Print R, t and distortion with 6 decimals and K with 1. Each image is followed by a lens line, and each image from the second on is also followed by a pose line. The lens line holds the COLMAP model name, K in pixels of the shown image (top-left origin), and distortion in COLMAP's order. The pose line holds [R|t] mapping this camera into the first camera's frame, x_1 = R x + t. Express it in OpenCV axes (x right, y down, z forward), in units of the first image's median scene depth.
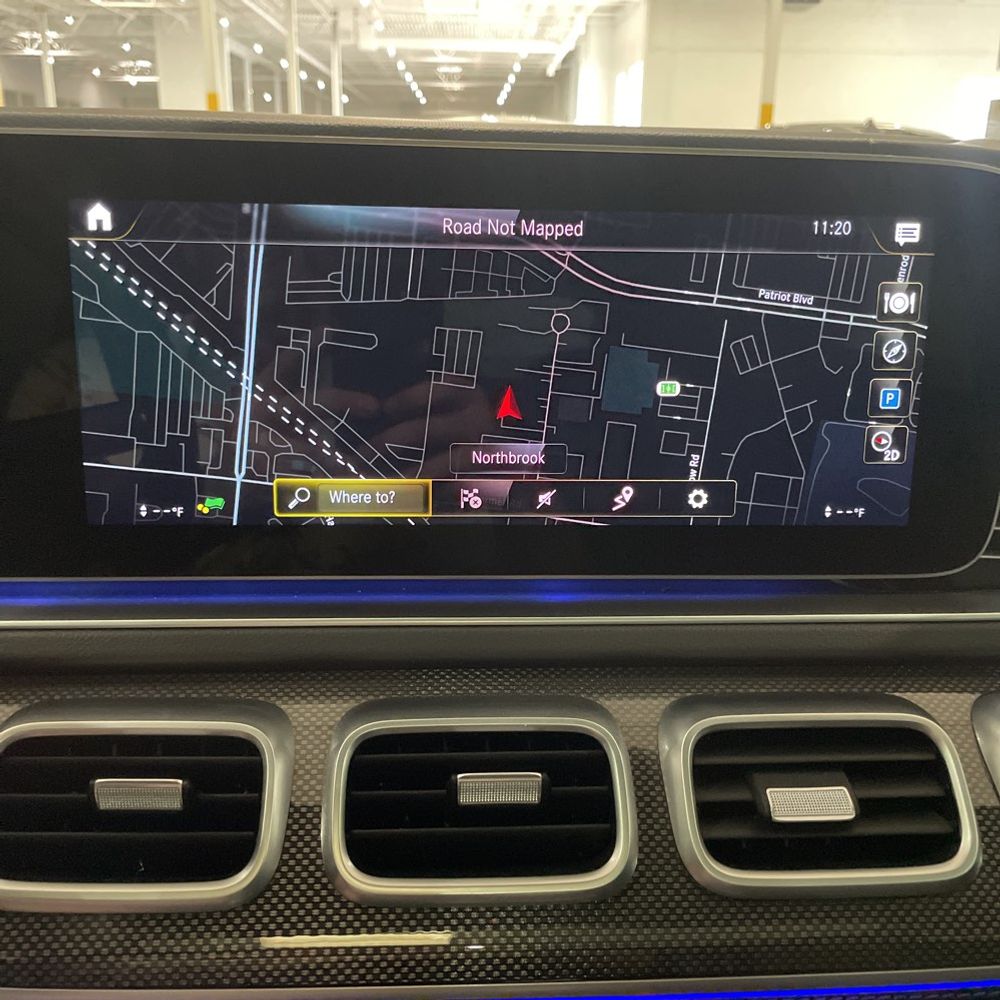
lens RADIAL K [[1165.2, 0, 526.2], [0, 1165.2, 501.8], [0, 0, 1]] dist [0.177639, -0.310821]
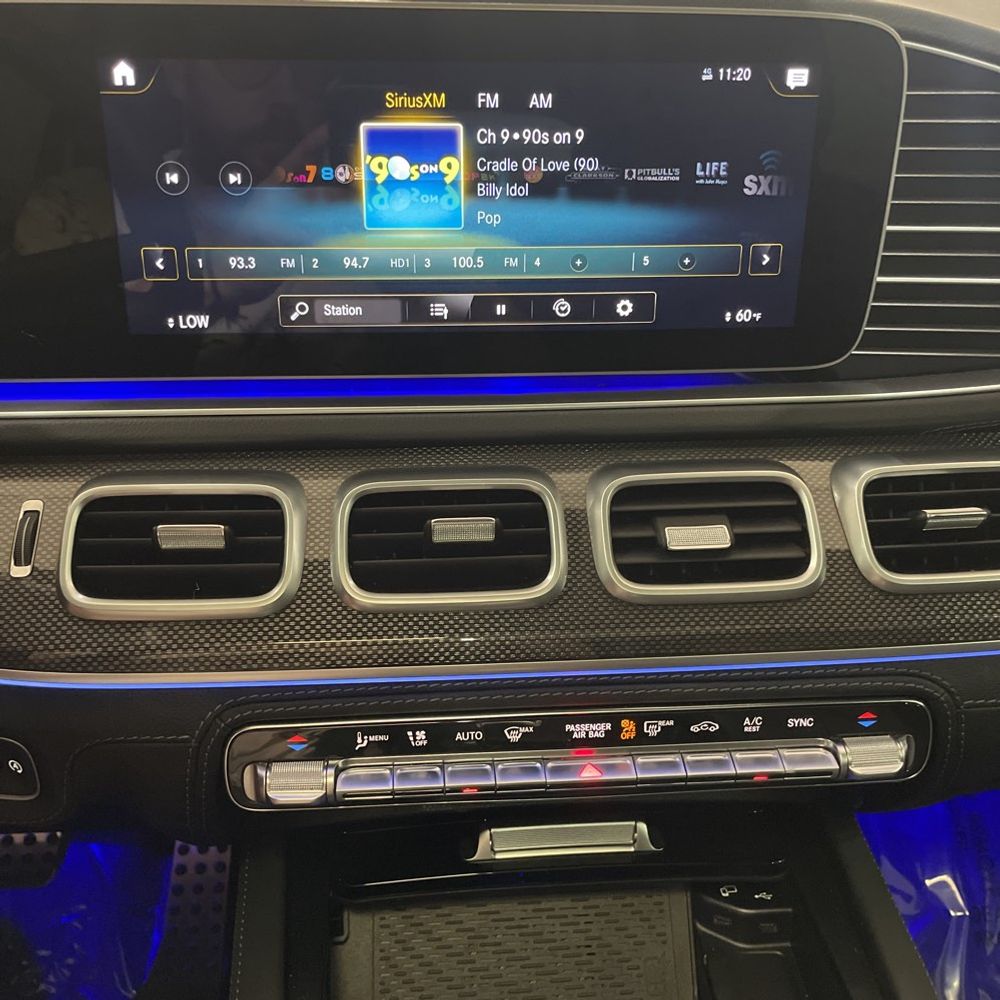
lens RADIAL K [[1165.2, 0, 526.2], [0, 1165.2, 501.8], [0, 0, 1]] dist [0.177639, -0.310821]
pose [[0.999899, -0.014160, 0.000709, 0.046408], [0.013899, 0.988873, 0.148109, 0.017464], [-0.002798, -0.148084, 0.988971, -0.289616]]
